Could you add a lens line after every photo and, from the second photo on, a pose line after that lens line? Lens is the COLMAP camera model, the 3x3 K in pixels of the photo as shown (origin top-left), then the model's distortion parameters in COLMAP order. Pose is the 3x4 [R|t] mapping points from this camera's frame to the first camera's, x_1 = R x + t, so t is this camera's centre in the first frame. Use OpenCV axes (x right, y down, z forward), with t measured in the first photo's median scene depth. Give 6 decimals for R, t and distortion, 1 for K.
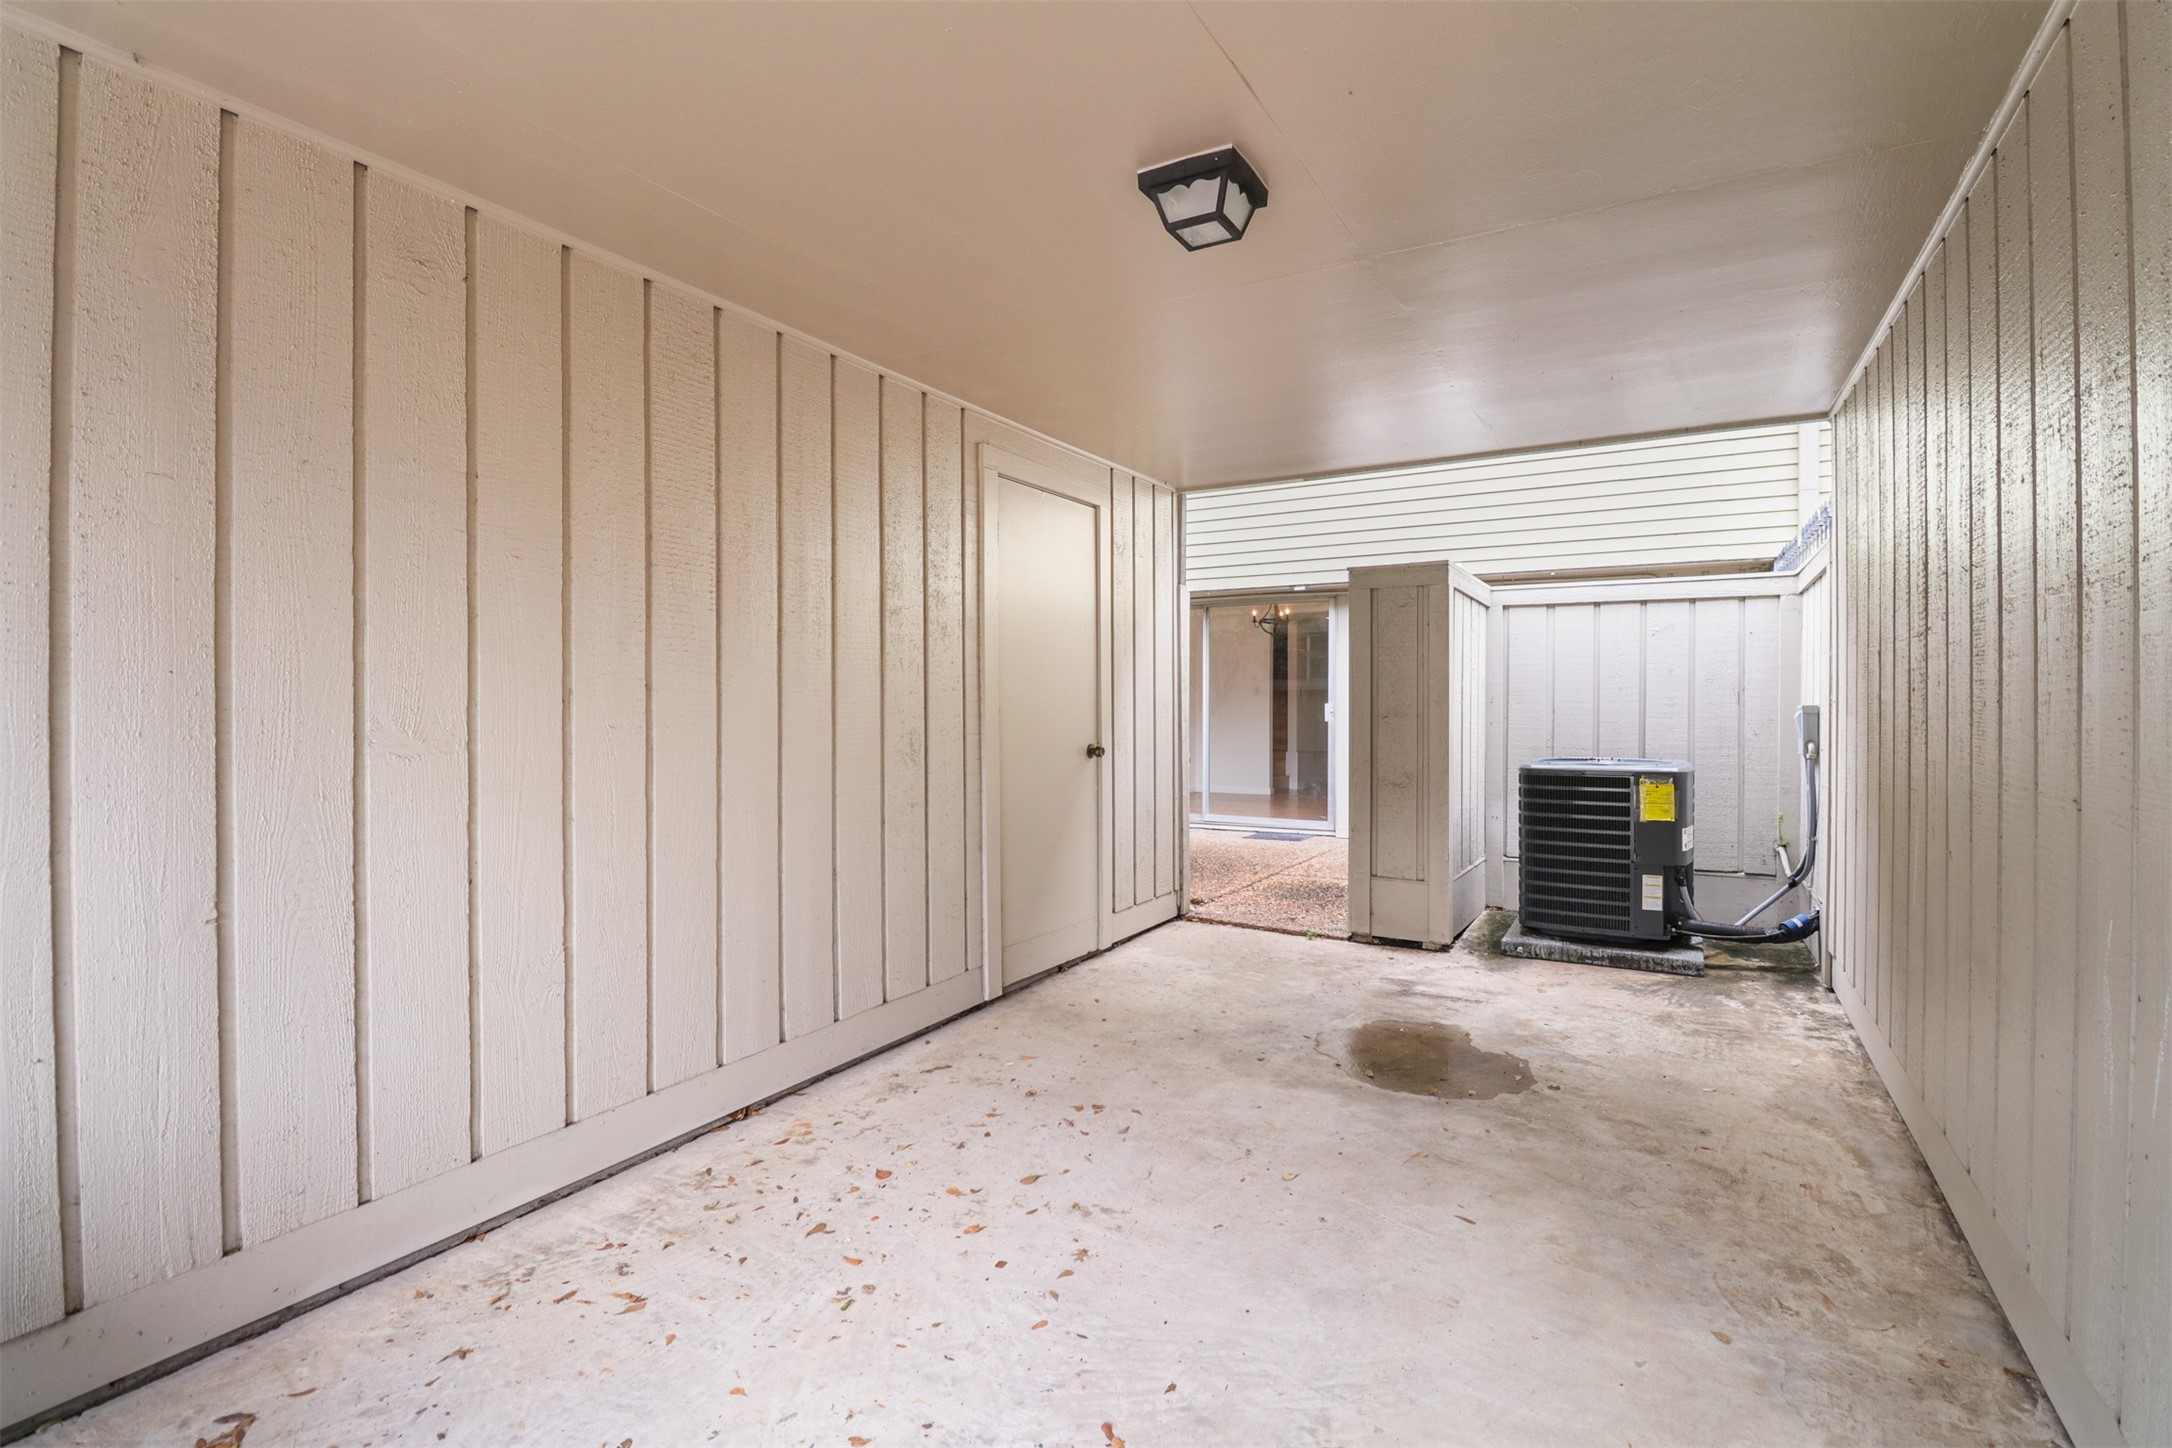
lens RADIAL K [[1018.9, 0, 1083.4], [0, 1018.9, 712.8], [0, 0, 1]] dist [-0.018097, -0.002837]
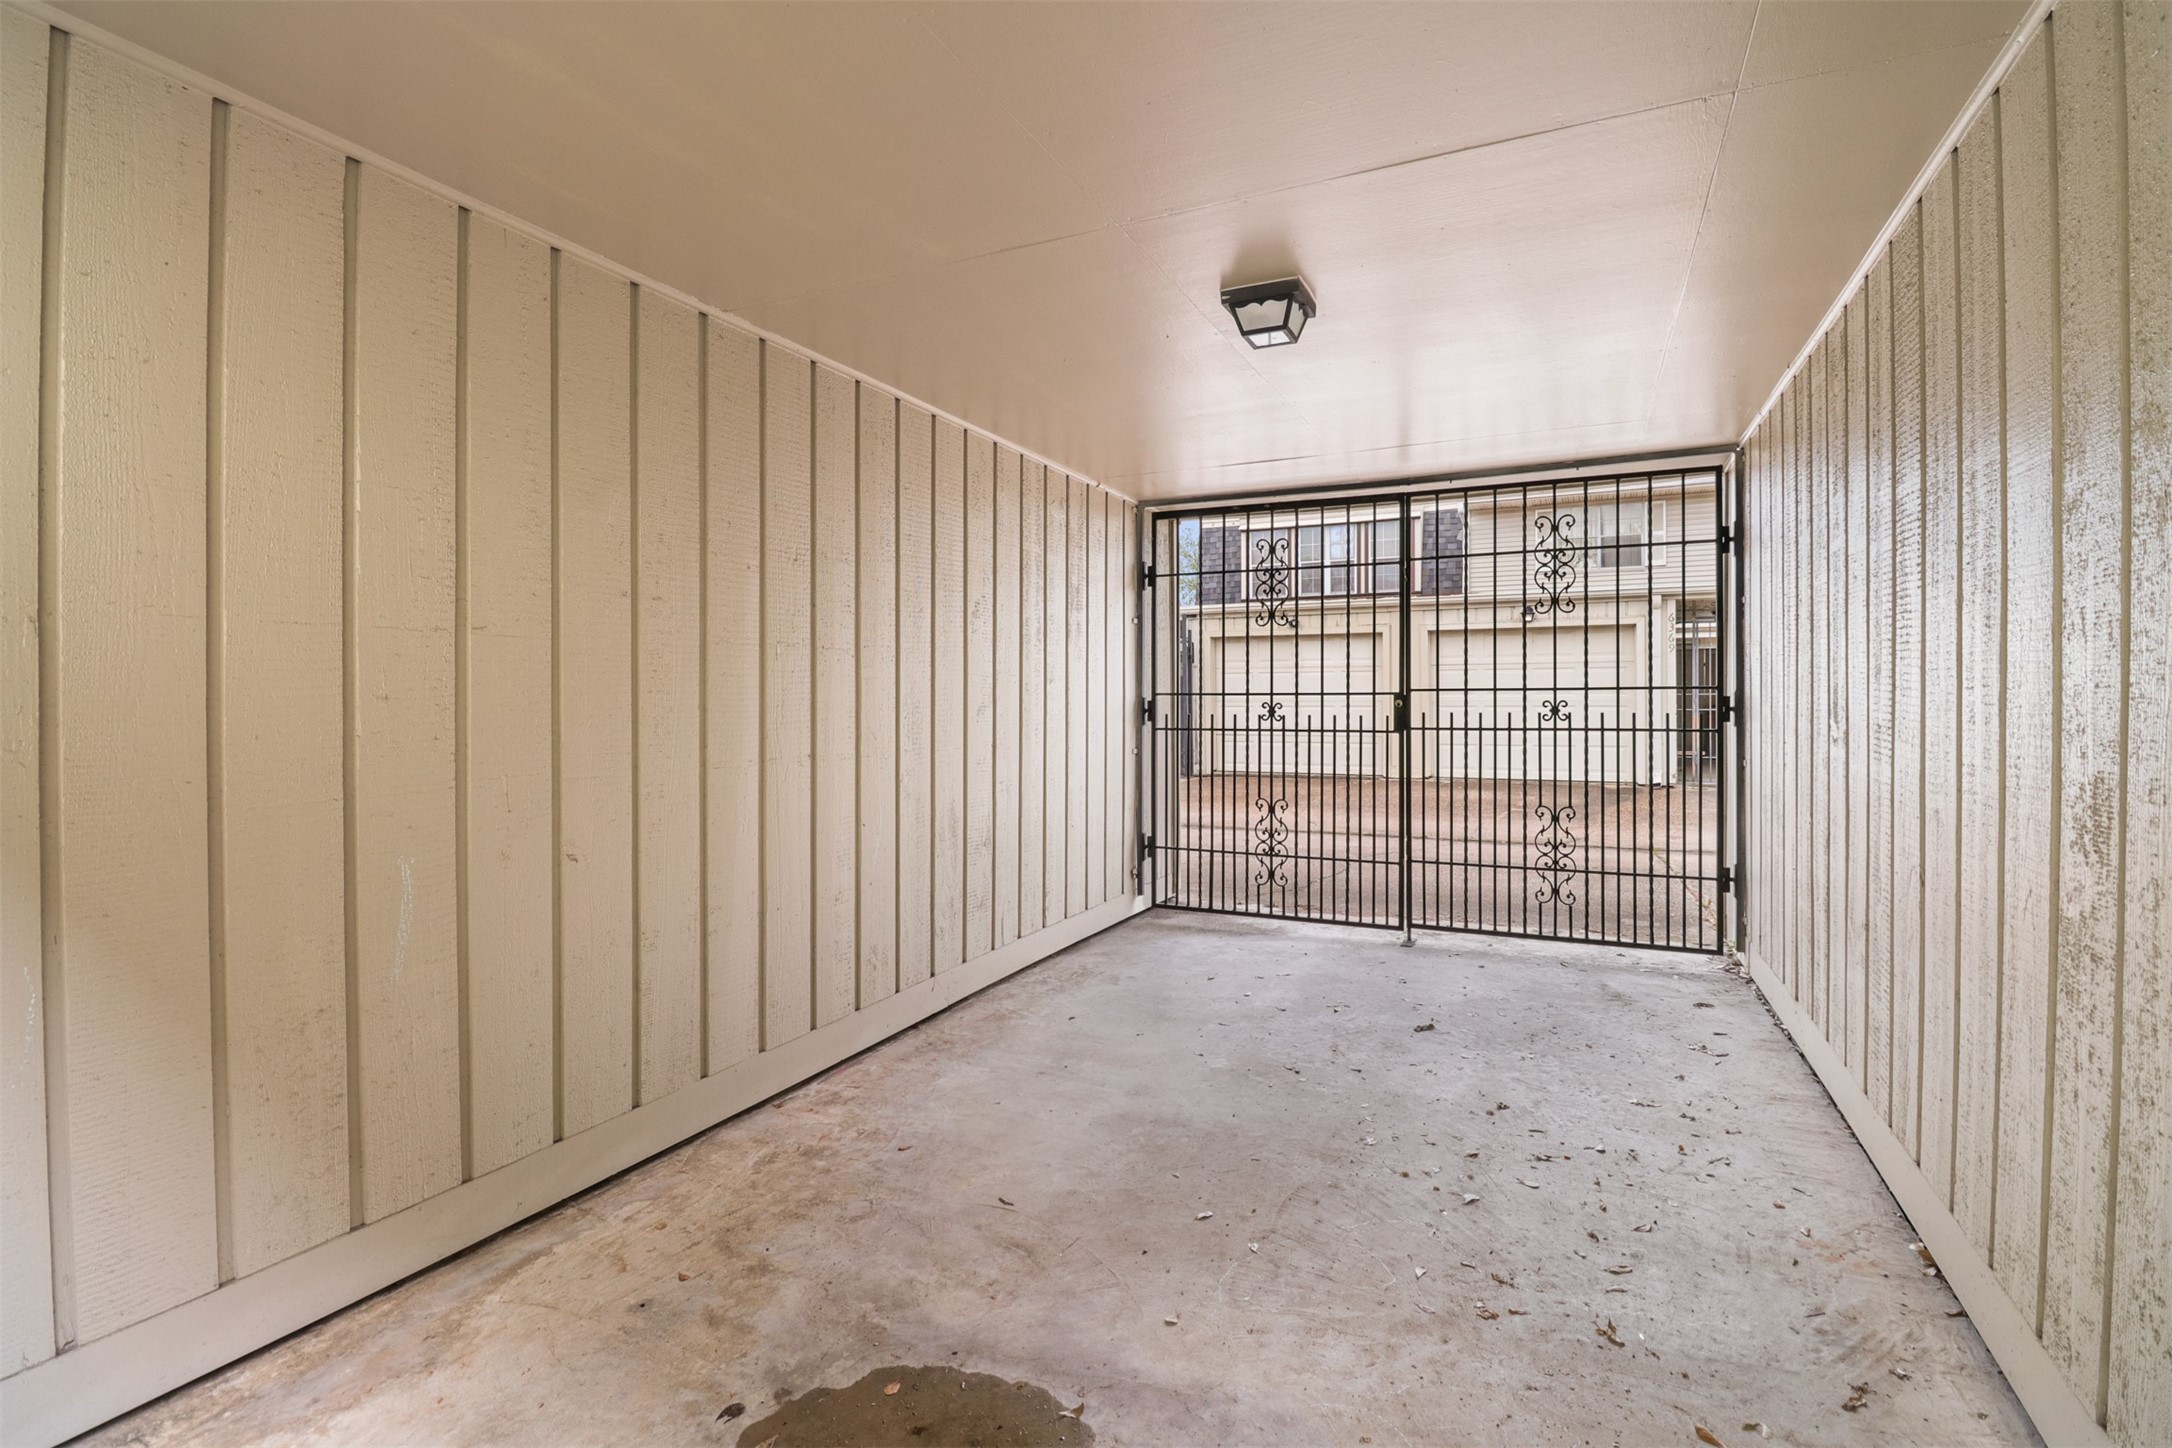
lens RADIAL K [[1018.9, 0, 1084.3], [0, 1018.9, 703.0], [0, 0, 1]] dist [-0.018097, -0.002837]
pose [[-0.996750, 0.003082, -0.080495, 0.379547], [0.001598, 0.999828, 0.018493, -0.034911], [0.080538, 0.018304, -0.996583, 1.875694]]
